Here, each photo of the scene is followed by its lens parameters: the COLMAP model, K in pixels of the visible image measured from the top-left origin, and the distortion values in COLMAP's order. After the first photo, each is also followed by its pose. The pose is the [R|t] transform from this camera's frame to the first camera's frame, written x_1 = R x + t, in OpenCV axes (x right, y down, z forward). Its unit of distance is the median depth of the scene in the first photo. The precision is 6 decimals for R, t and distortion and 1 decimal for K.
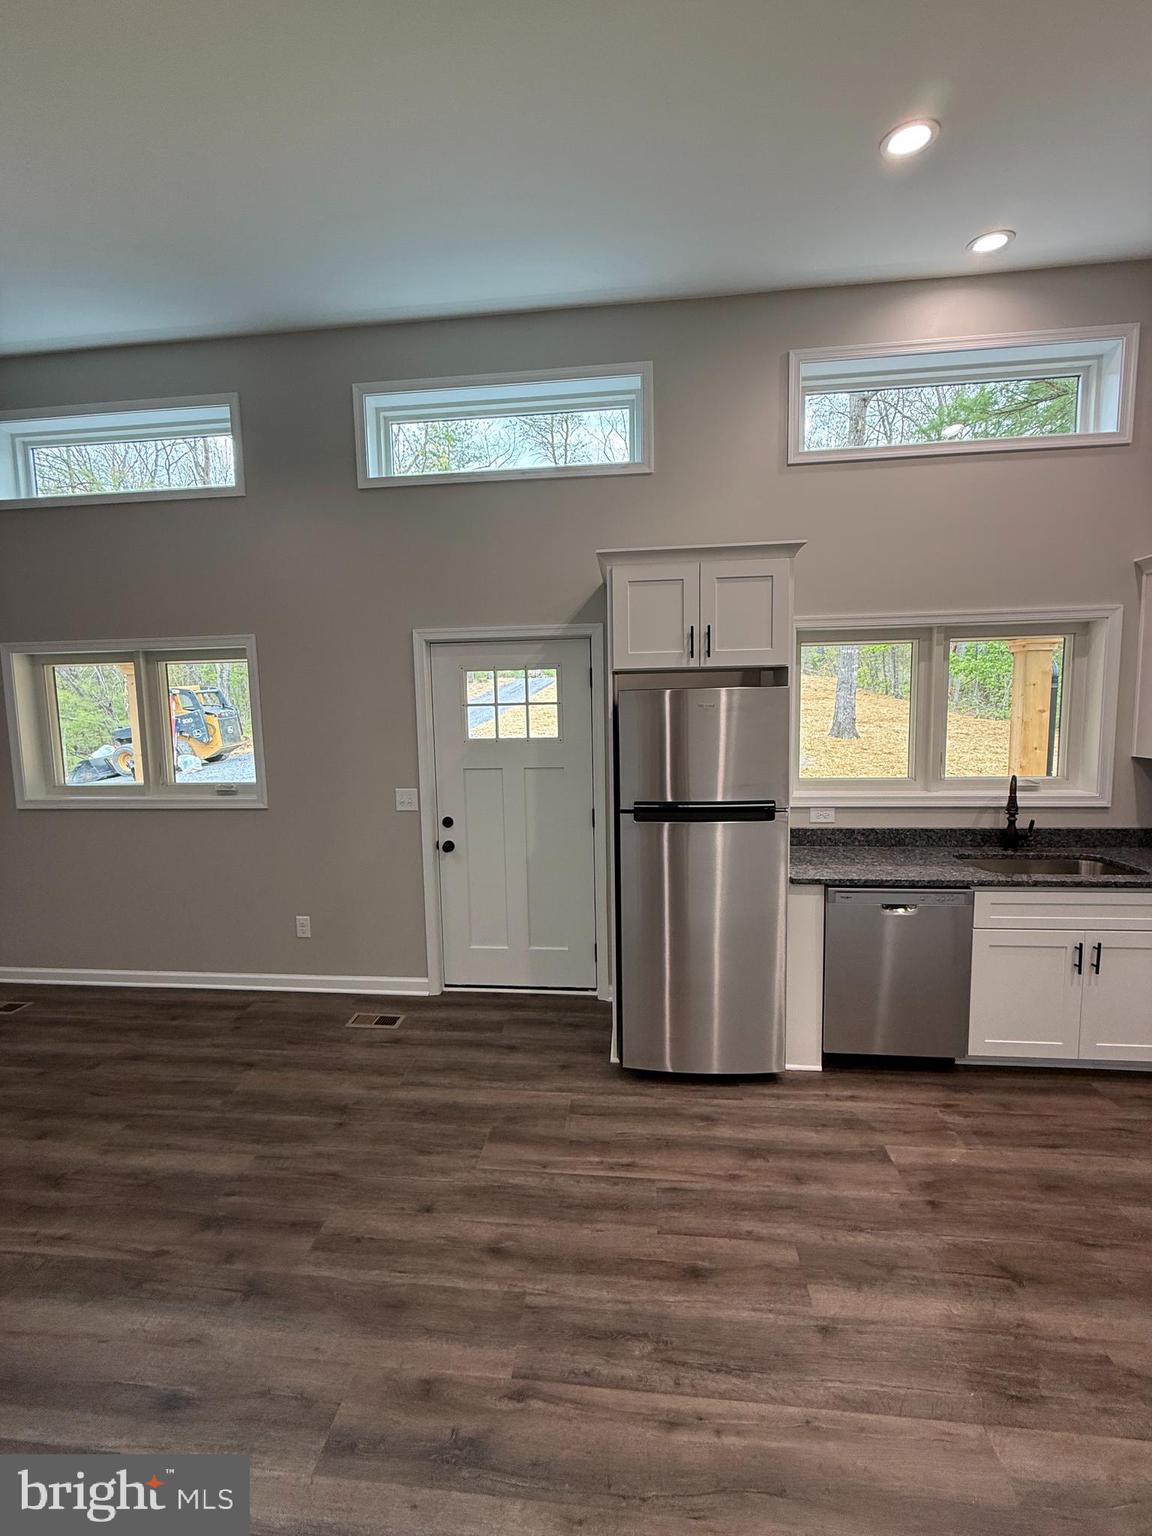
lens RADIAL K [[613.9, 0, 574.0], [0, 613.9, 761.9], [0, 0, 1]] dist [0.000248, 0.000256]
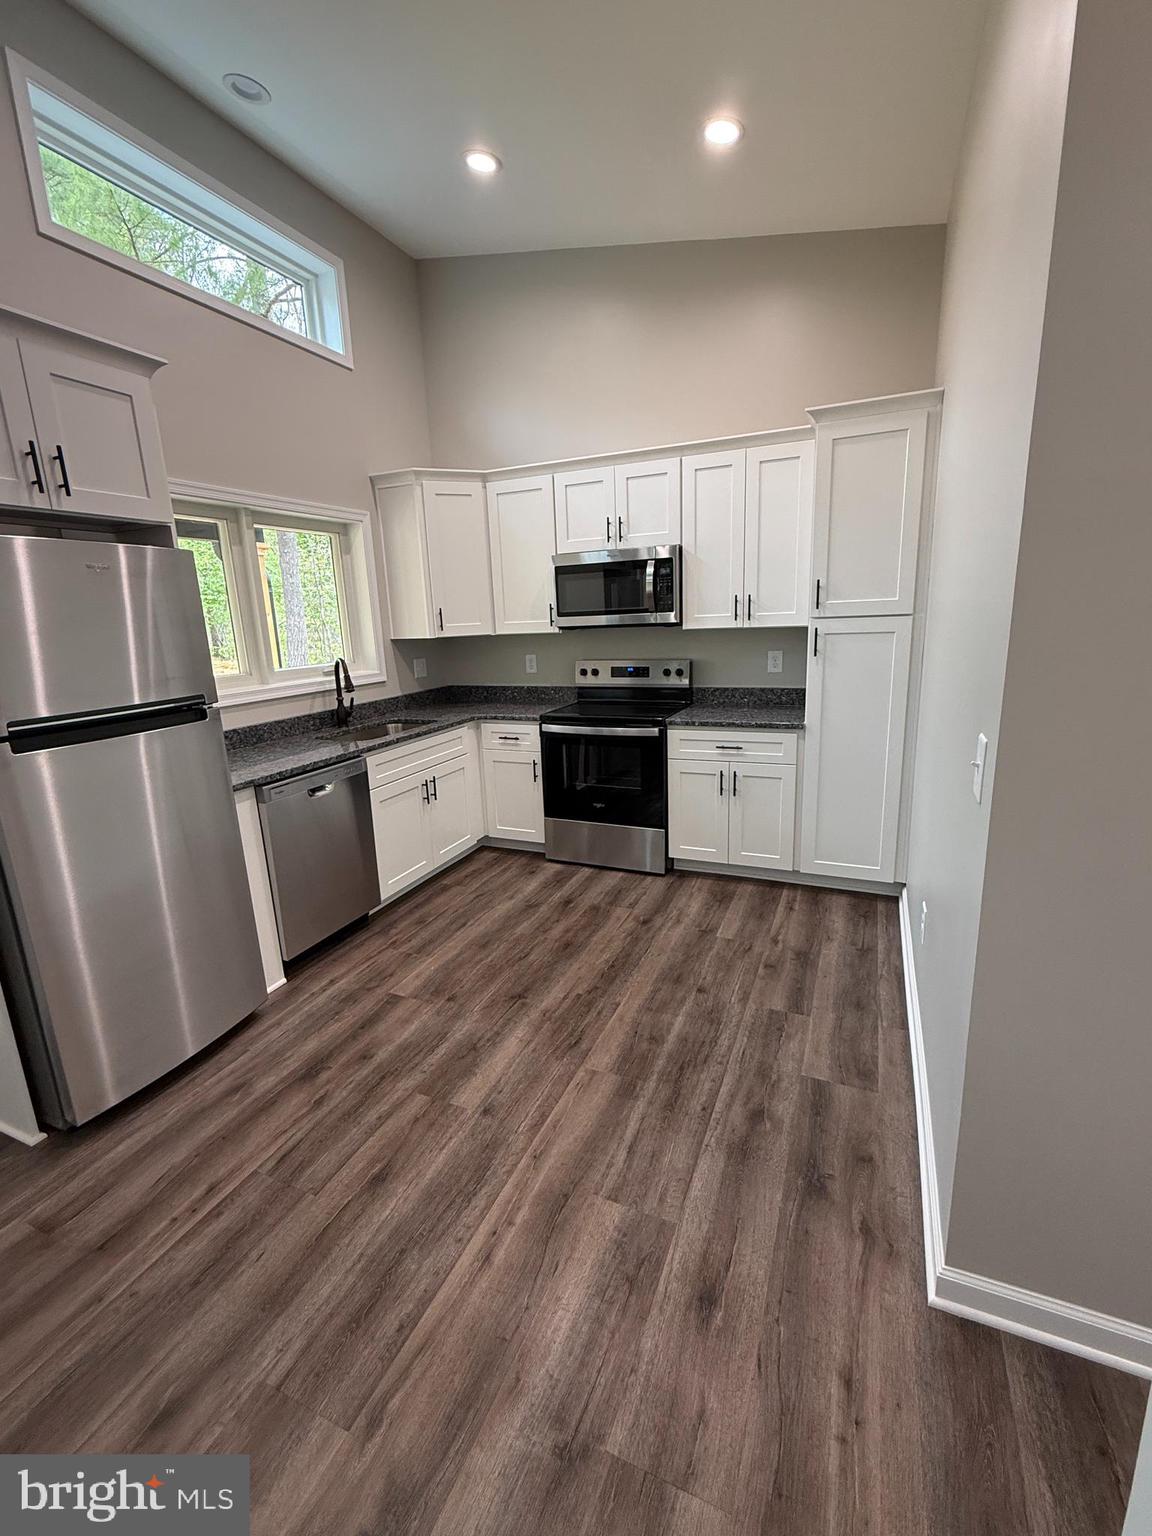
lens RADIAL K [[663.9, 0, 576.0], [0, 663.9, 768.0], [0, 0, 1]] dist [-0.000554, 0.000108]
pose [[0.305291, -0.210291, 0.928749, -0.384768], [0.116706, 0.976222, 0.182677, 0.058561], [-0.945080, 0.052621, 0.322574, 0.274596]]
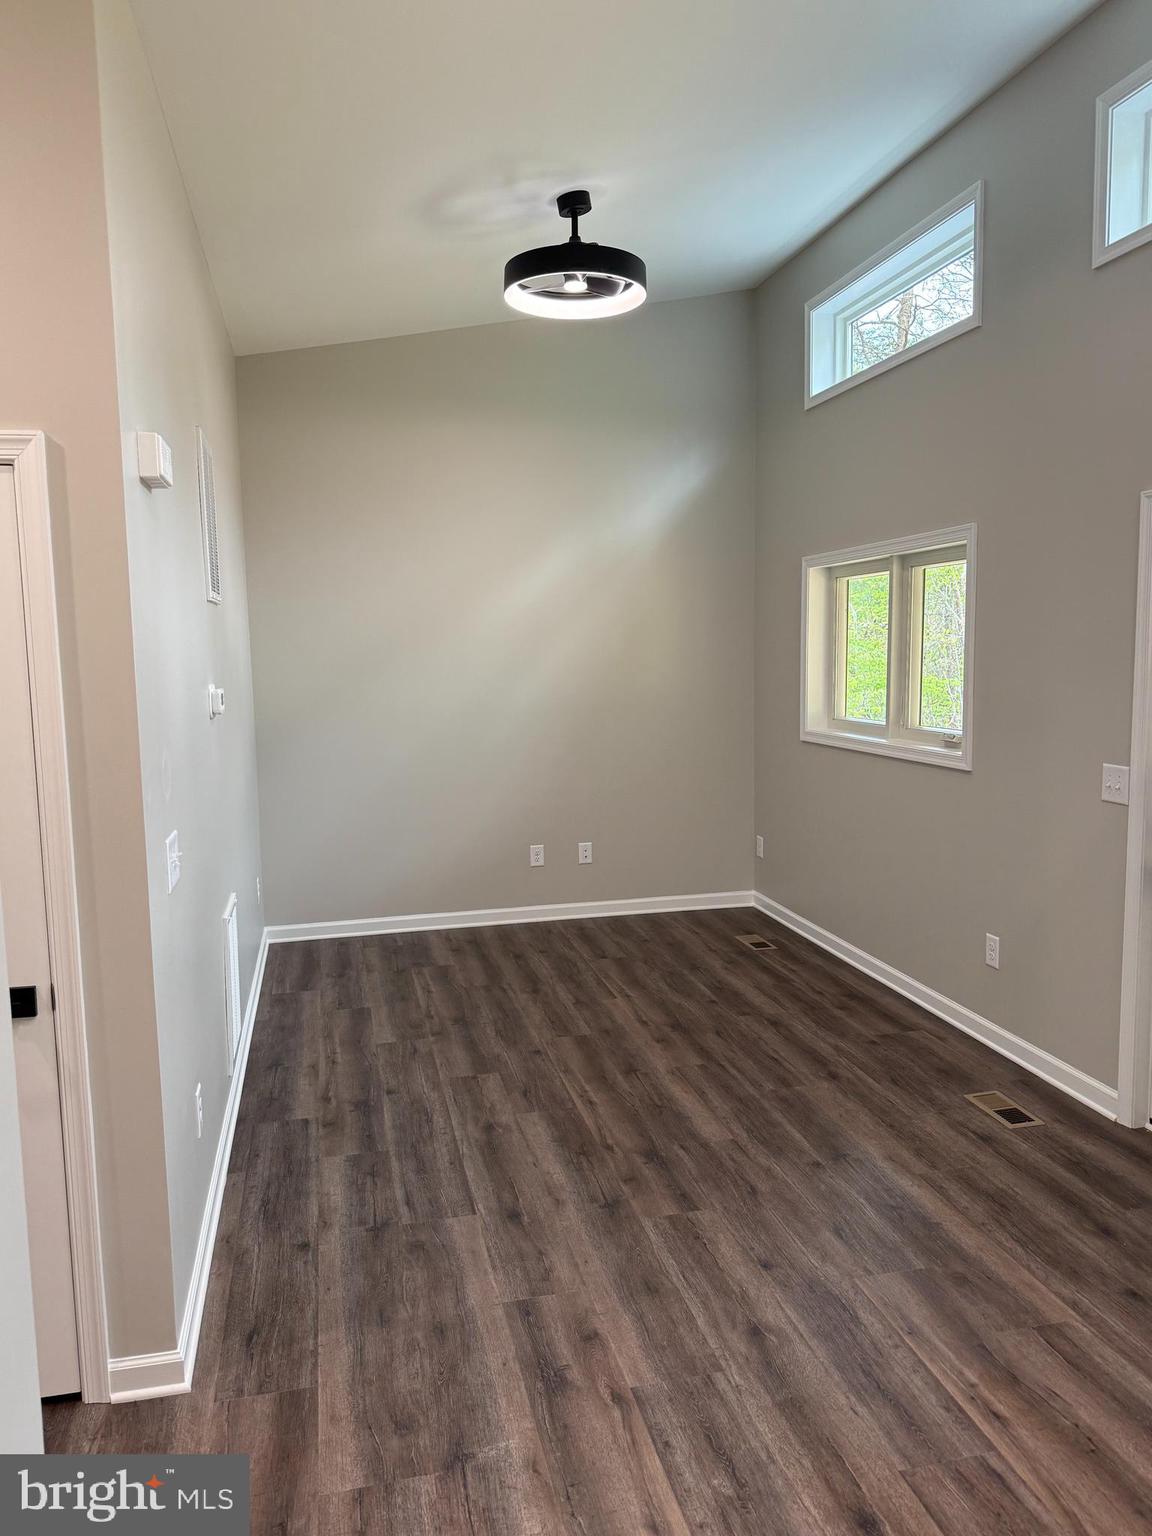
lens RADIAL K [[1111.2, 0, 576.0], [0, 1111.2, 768.0], [0, 0, 1]] dist [0.039825, -0.056630]
pose [[0.323837, 0.121395, -0.938292, 0.832460], [-0.072882, 0.991988, 0.103188, -0.040592], [0.943301, 0.034968, 0.330090, 0.223964]]
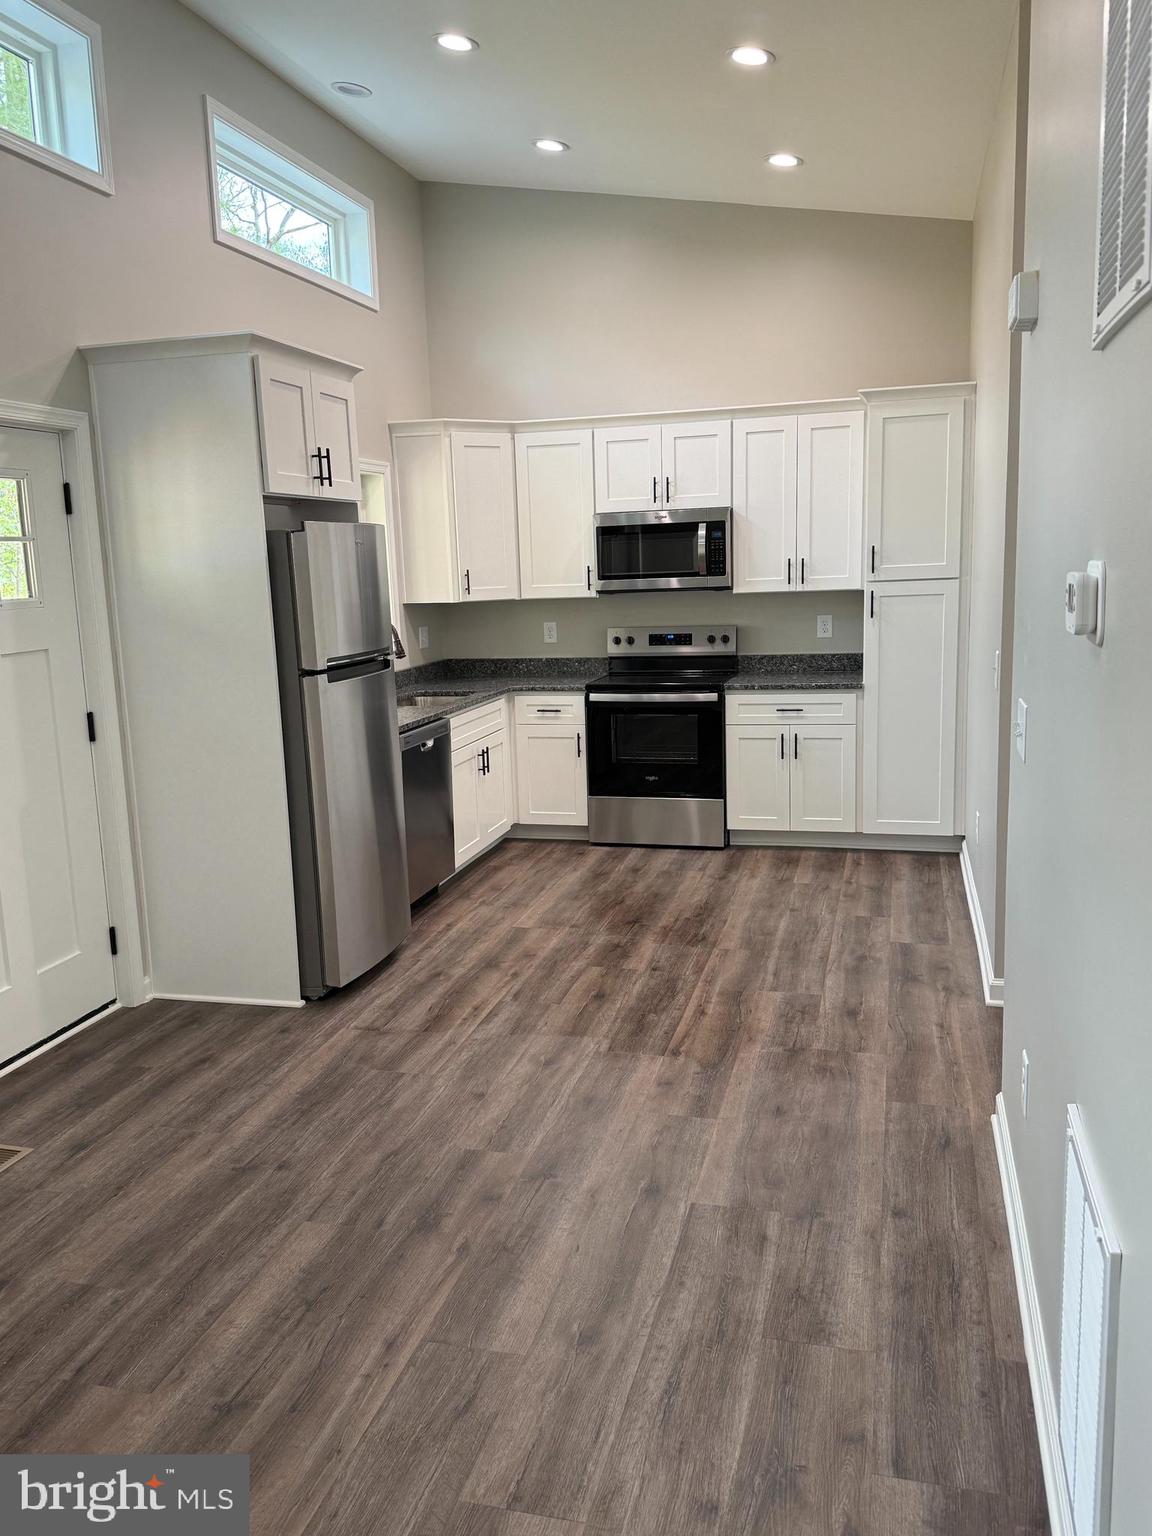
lens RADIAL K [[1210.8, 0, 576.0], [0, 1210.8, 775.7], [0, 0, 1]] dist [0.164977, -0.322820]
pose [[0.154491, -0.159371, 0.975055, -1.613197], [0.116585, 0.982950, 0.142189, 0.027249], [-0.981091, 0.091710, 0.170437, 0.441129]]
